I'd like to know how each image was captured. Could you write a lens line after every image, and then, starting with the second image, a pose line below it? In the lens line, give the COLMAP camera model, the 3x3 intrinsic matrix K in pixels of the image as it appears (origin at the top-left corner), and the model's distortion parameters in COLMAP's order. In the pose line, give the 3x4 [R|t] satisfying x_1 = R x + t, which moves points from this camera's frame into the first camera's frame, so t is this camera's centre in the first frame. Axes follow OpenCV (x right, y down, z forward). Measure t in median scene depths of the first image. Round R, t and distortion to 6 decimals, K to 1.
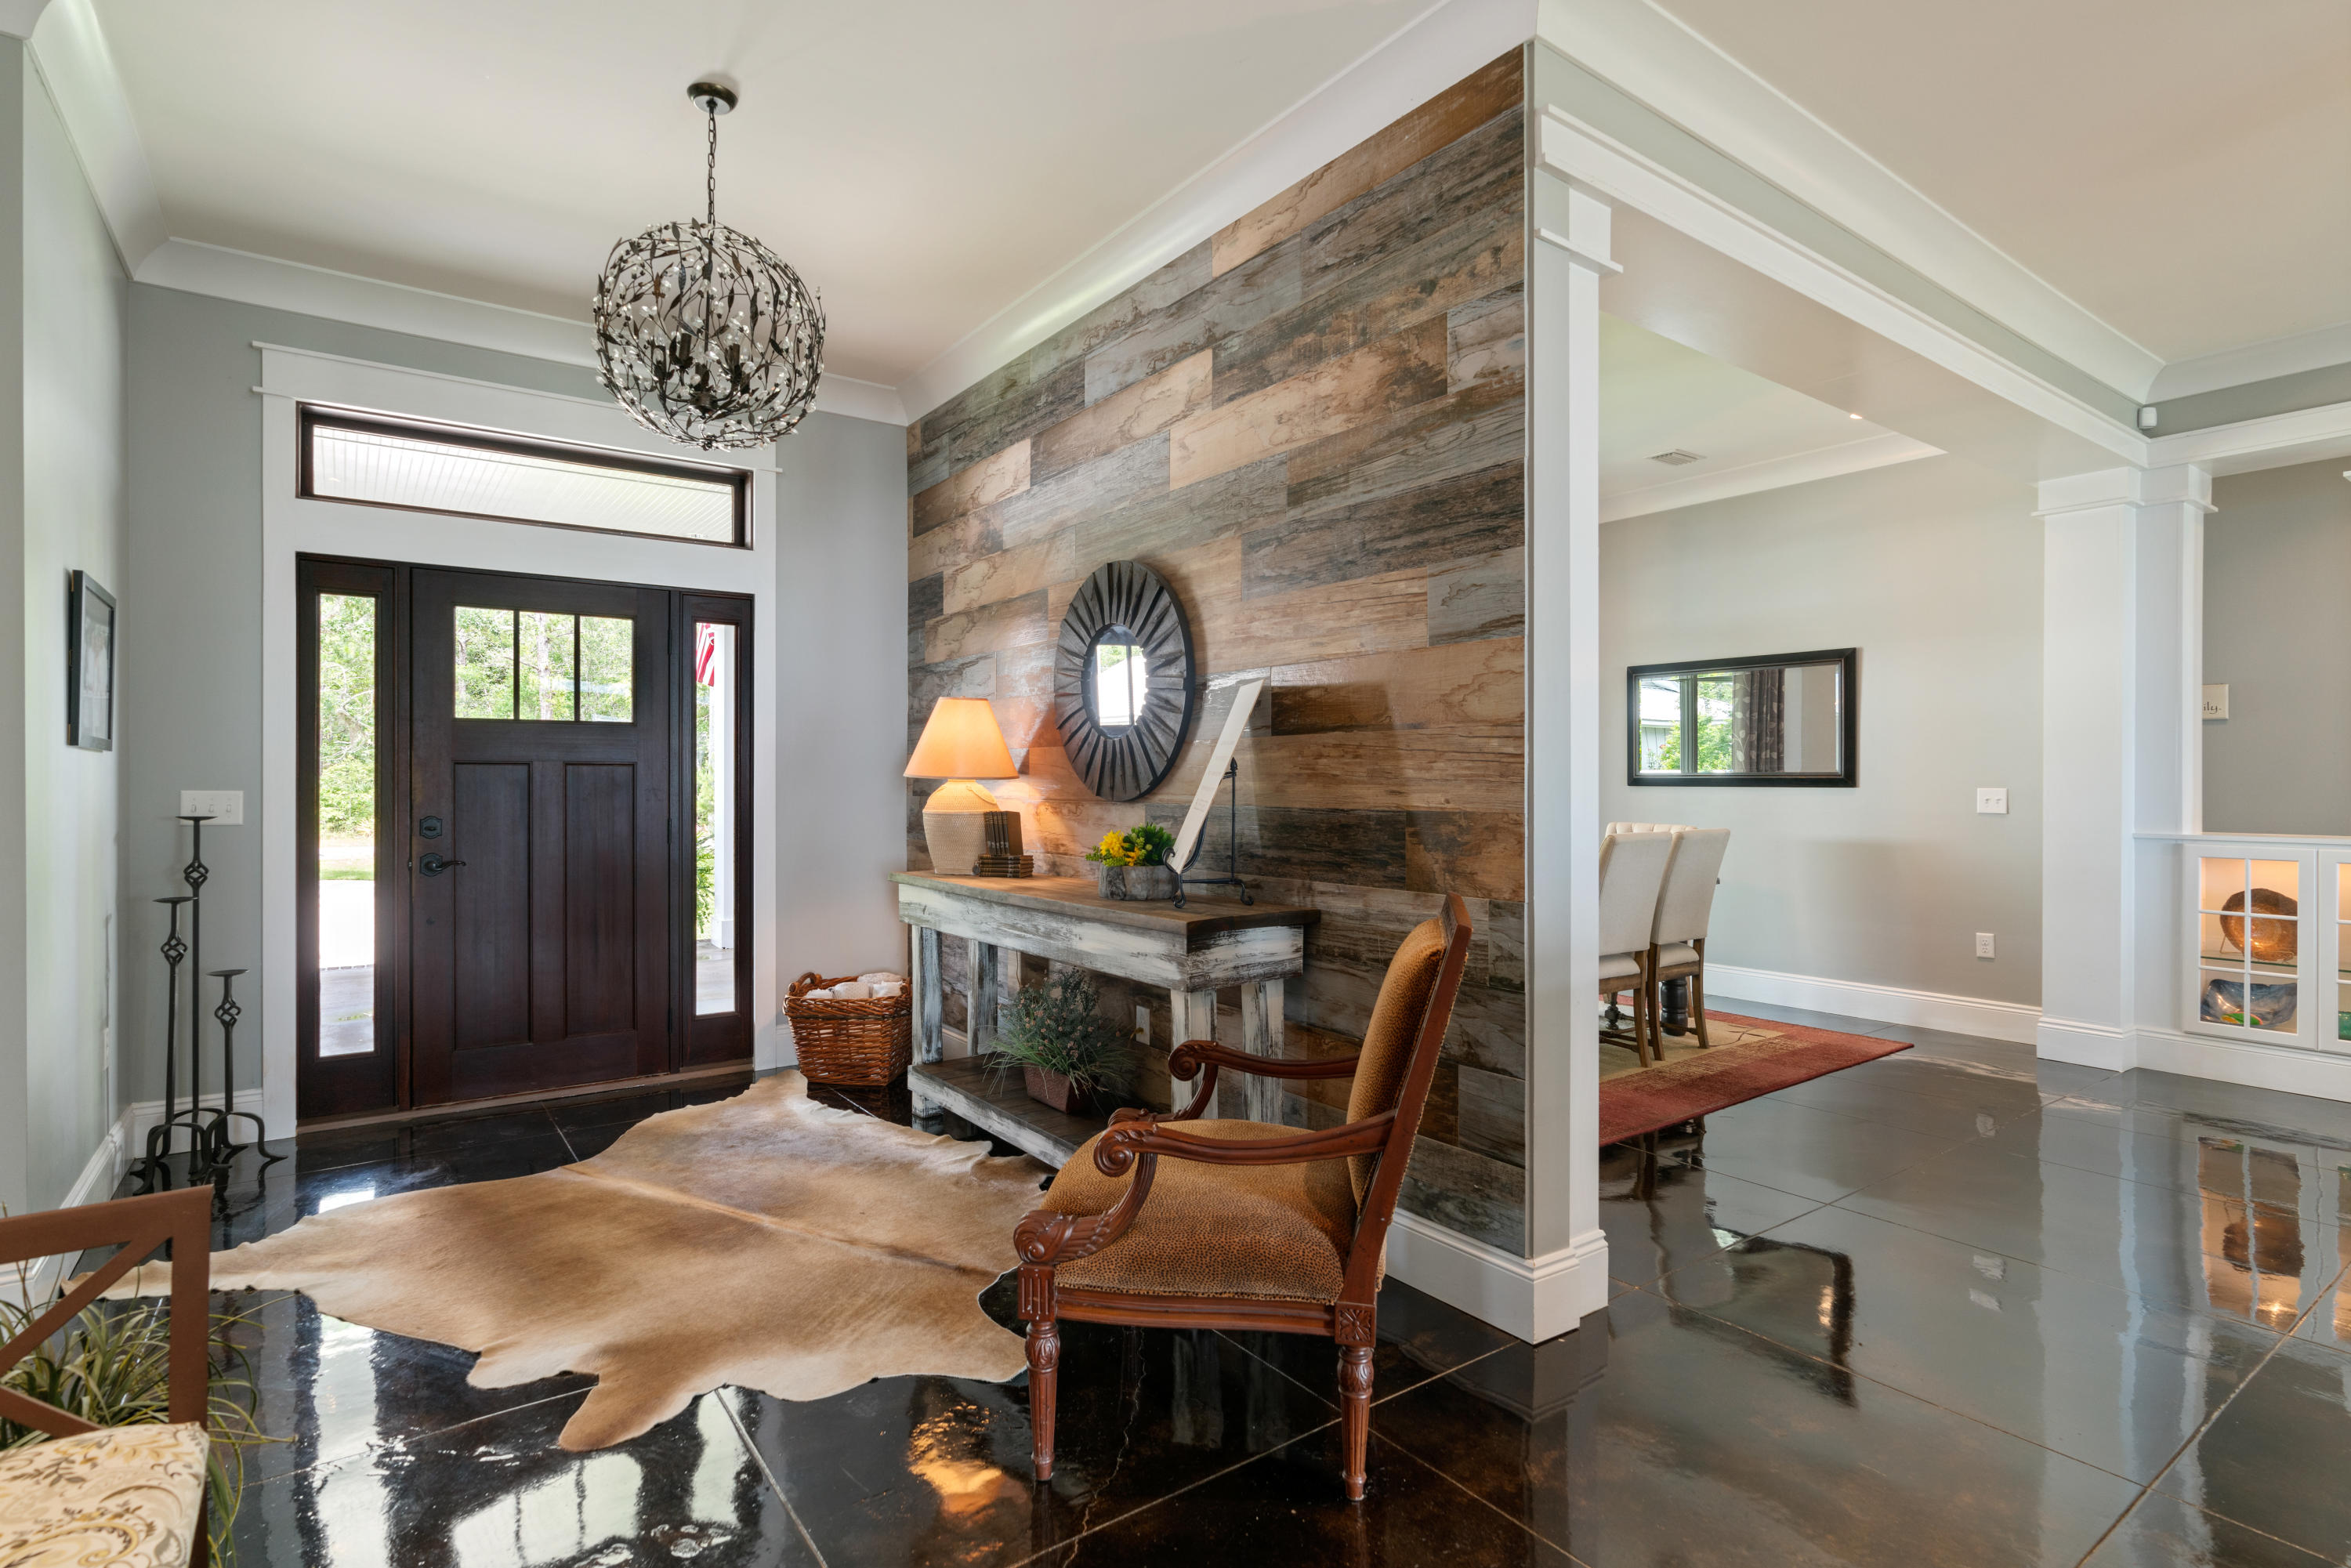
lens RADIAL K [[1148.7, 0, 1159.0], [0, 1148.7, 782.6], [0, 0, 1]] dist [-0.004667, -0.000650]
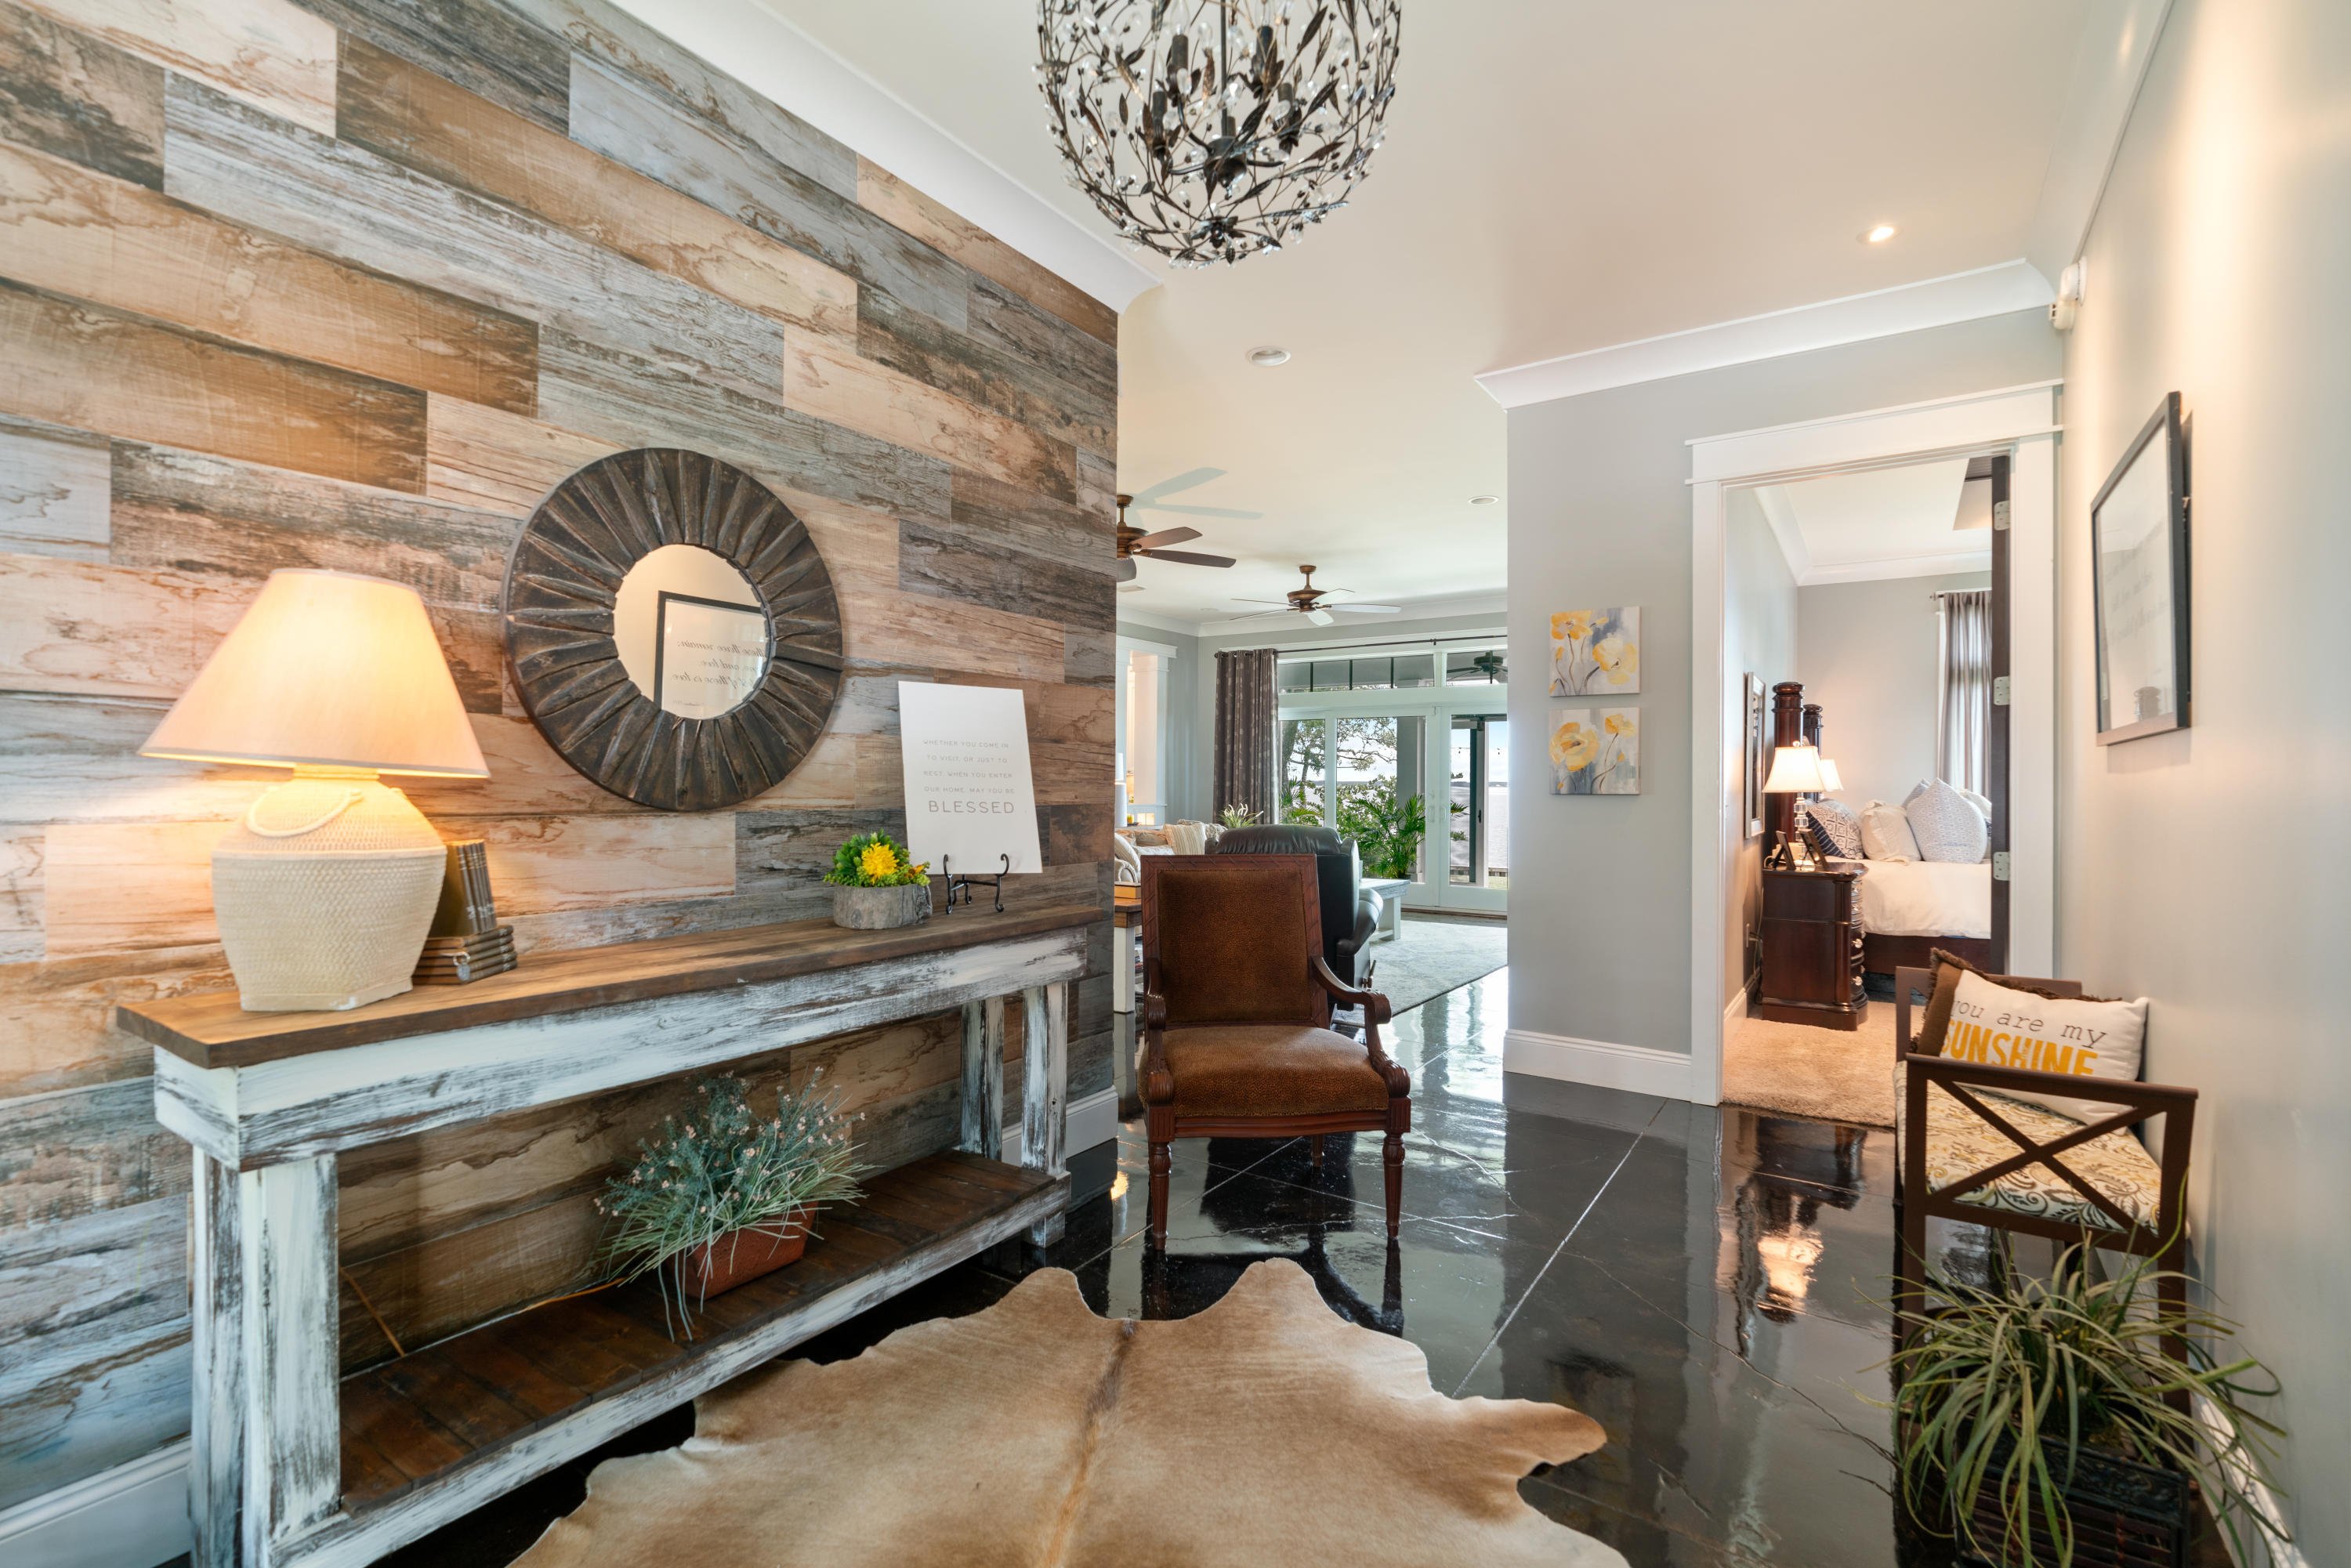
lens RADIAL K [[1076.4, 0, 1157.2], [0, 1076.4, 781.4], [0, 0, 1]] dist [-0.005270, 0.000090]
pose [[-0.342693, -0.003156, 0.939442, -0.844307], [-0.007302, 0.999973, 0.000696, -0.003713], [-0.939419, -0.006622, -0.342707, 1.126199]]
